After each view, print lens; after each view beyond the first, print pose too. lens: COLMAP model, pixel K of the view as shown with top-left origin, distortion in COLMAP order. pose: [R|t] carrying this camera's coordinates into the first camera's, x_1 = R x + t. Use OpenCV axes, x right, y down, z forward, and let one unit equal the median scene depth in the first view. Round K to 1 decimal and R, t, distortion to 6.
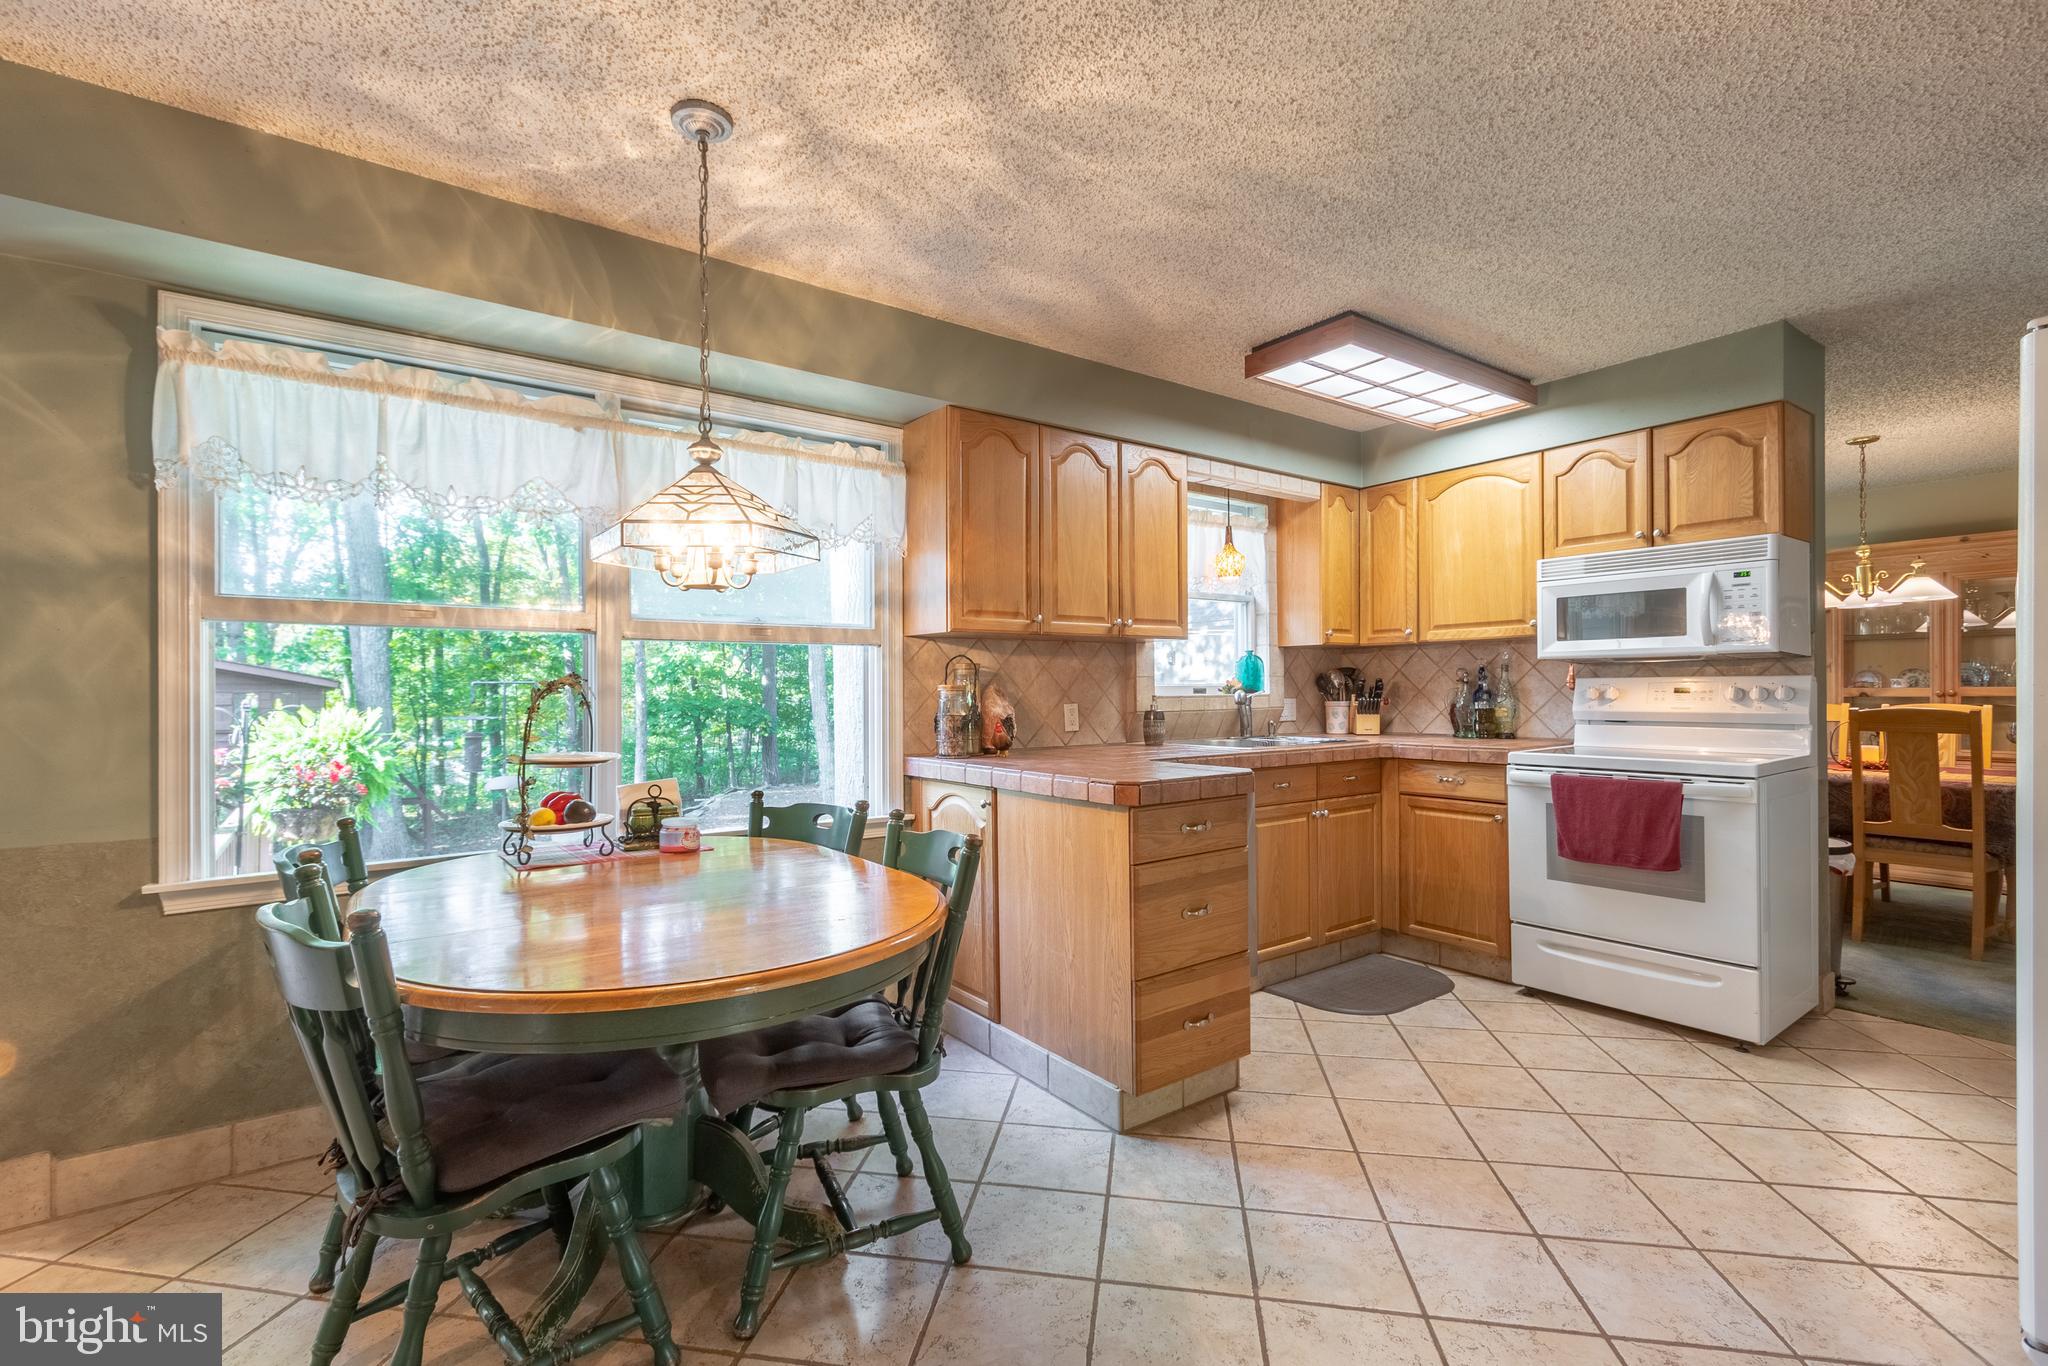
lens RADIAL K [[887.4, 0, 1005.7], [0, 887.4, 685.4], [0, 0, 1]] dist [0.002027, -0.001278]
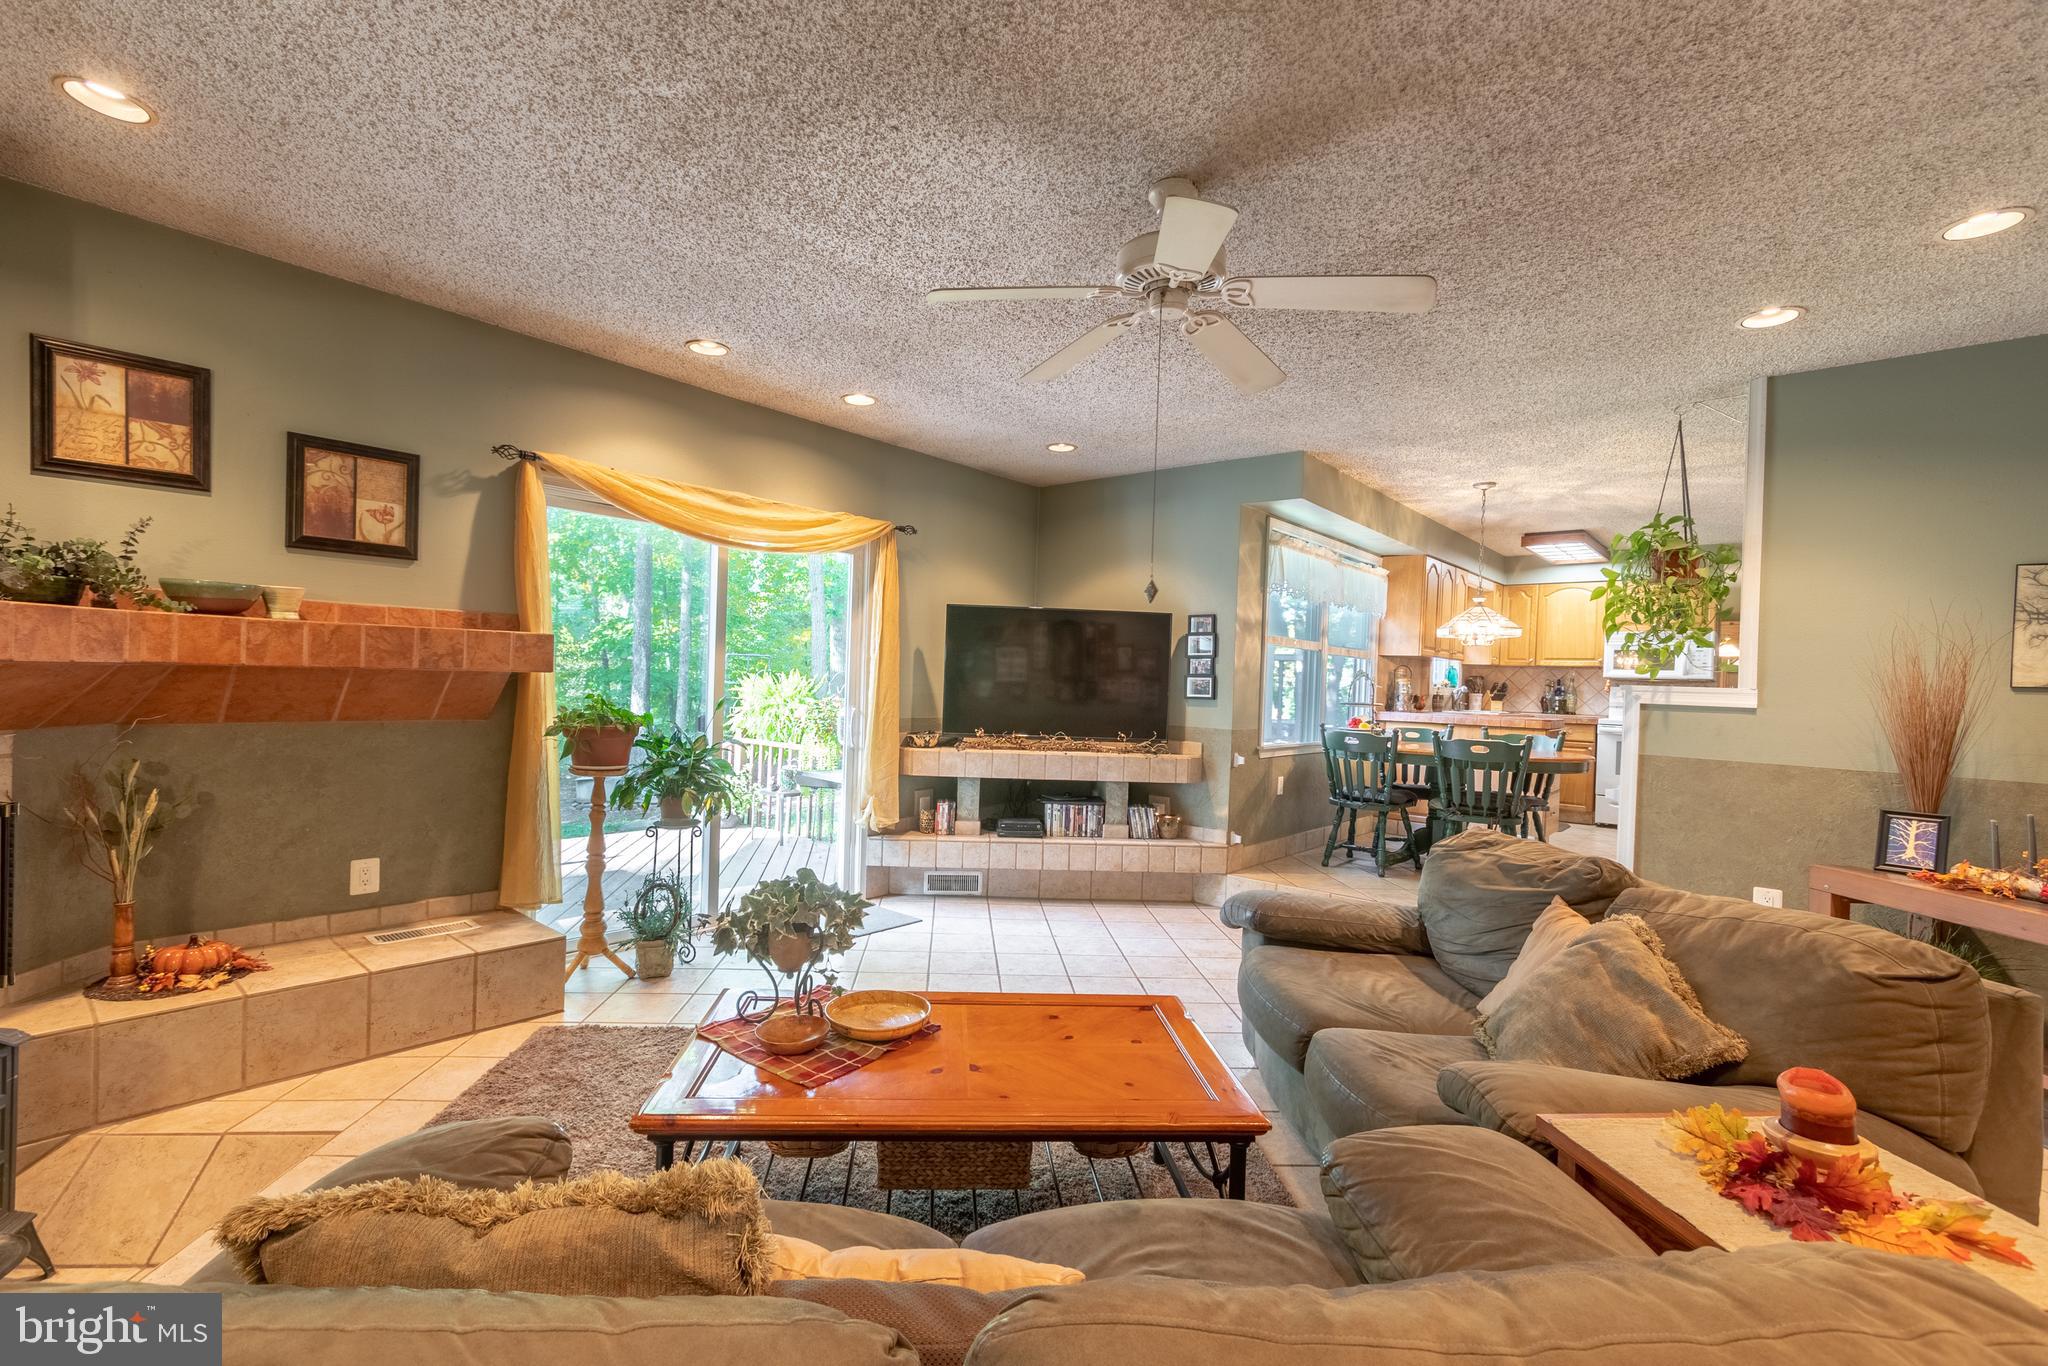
lens RADIAL K [[887.4, 0, 1001.4], [0, 887.4, 684.5], [0, 0, 1]] dist [0.002027, -0.001278]
pose [[0.973852, 0.040334, 0.223573, -1.472877], [-0.043700, 0.998993, 0.010128, 0.033565], [-0.222939, -0.019634, 0.974635, -0.877935]]
